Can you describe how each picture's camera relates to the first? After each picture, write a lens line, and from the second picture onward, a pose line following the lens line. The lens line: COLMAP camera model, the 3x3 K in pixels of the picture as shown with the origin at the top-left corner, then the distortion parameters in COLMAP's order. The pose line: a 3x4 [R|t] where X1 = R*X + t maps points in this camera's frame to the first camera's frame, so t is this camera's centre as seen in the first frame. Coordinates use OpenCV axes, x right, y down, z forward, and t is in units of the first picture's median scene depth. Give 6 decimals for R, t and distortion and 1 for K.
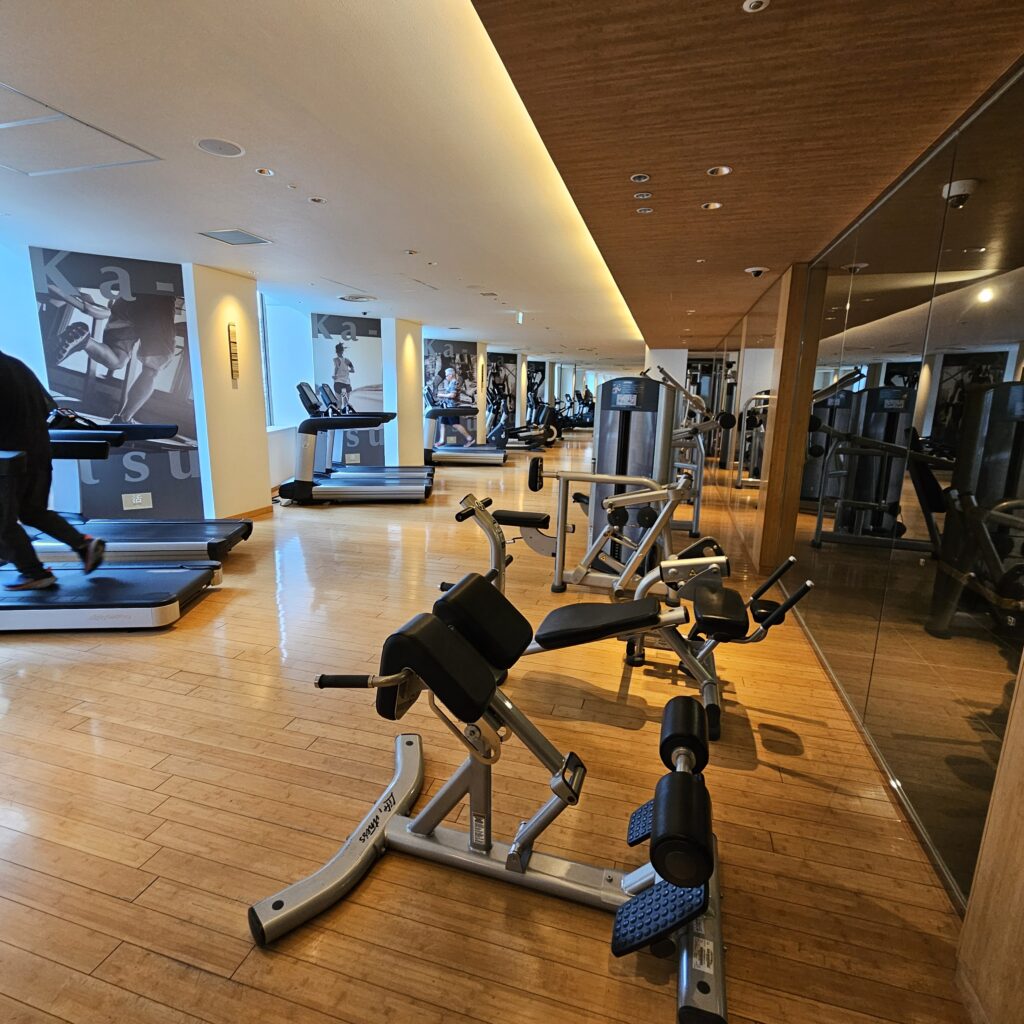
lens RADIAL K [[574.9, 0, 512.0], [0, 574.9, 512.0], [0, 0, 1]] dist [0.002397, 0.002566]
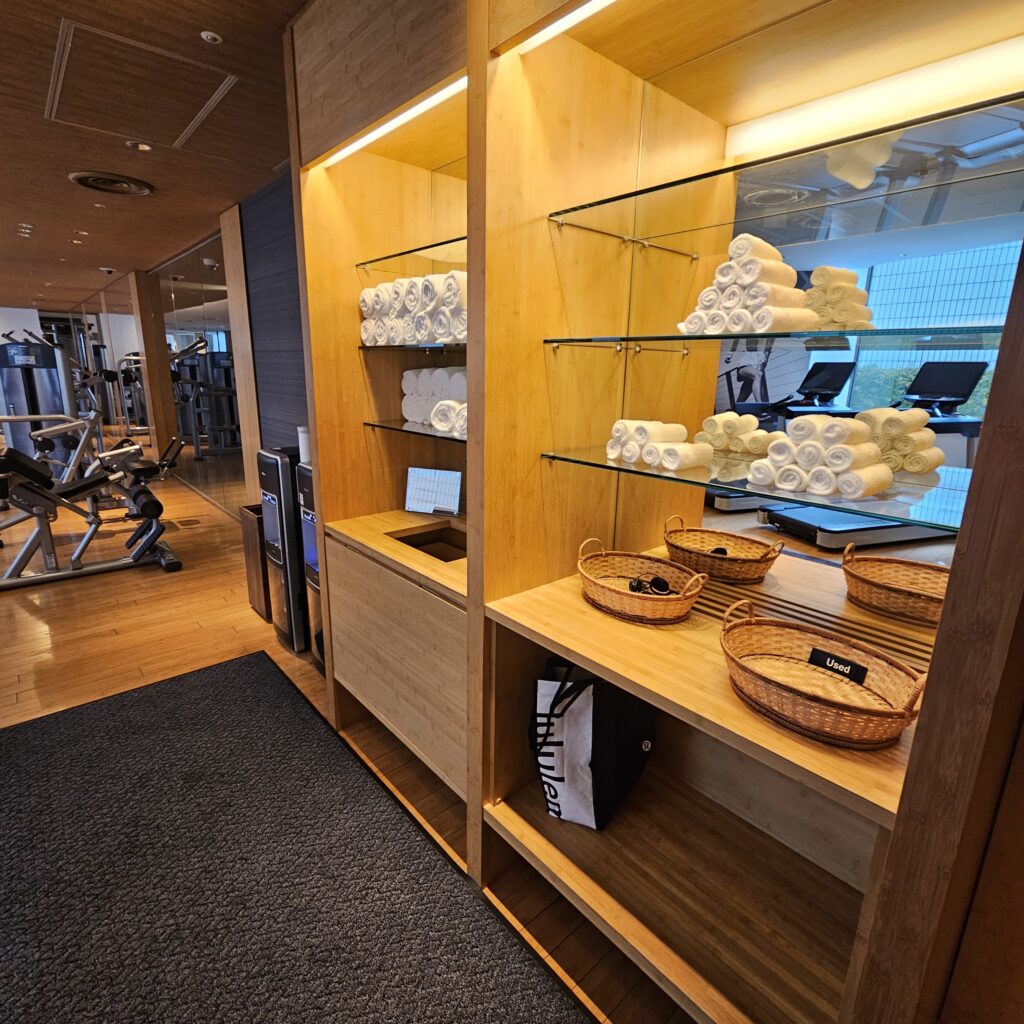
lens RADIAL K [[574.9, 0, 512.0], [0, 574.9, 512.0], [0, 0, 1]] dist [0.002397, 0.002566]
pose [[0.559871, -0.210720, 0.801338, -0.178573], [0.159953, 0.976416, 0.145004, 0.077542], [-0.812994, 0.046993, 0.580372, -0.384178]]
